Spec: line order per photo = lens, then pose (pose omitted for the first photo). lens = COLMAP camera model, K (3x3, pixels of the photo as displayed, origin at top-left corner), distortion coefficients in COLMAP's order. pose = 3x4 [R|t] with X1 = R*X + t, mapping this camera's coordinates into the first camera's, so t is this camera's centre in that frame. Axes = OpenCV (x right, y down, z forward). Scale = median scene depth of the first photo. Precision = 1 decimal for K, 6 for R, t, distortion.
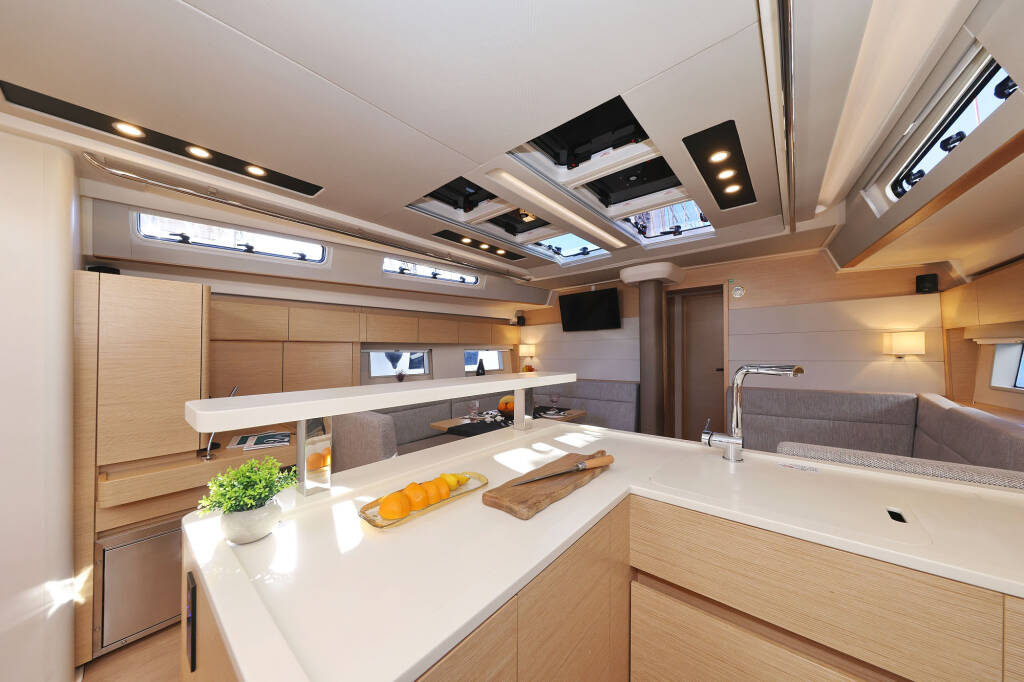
lens RADIAL K [[338.3, 0, 512.0], [0, 338.3, 341.0], [0, 0, 1]] dist [-0.001247, -0.000116]
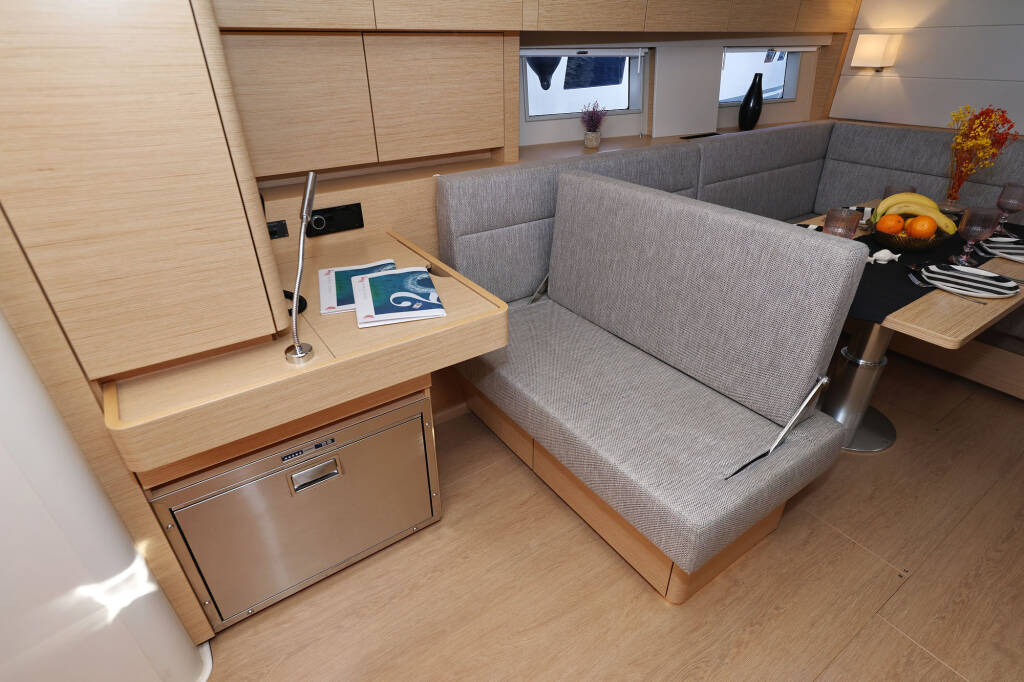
lens RADIAL K [[526.8, 0, 512.0], [0, 526.8, 341.0], [0, 0, 1]] dist [0.001851, 0.000184]
pose [[0.965874, 0.126235, -0.226167, -0.215951], [0.008778, 0.856738, 0.515677, -0.004244], [0.258862, -0.500065, 0.826393, 0.231869]]
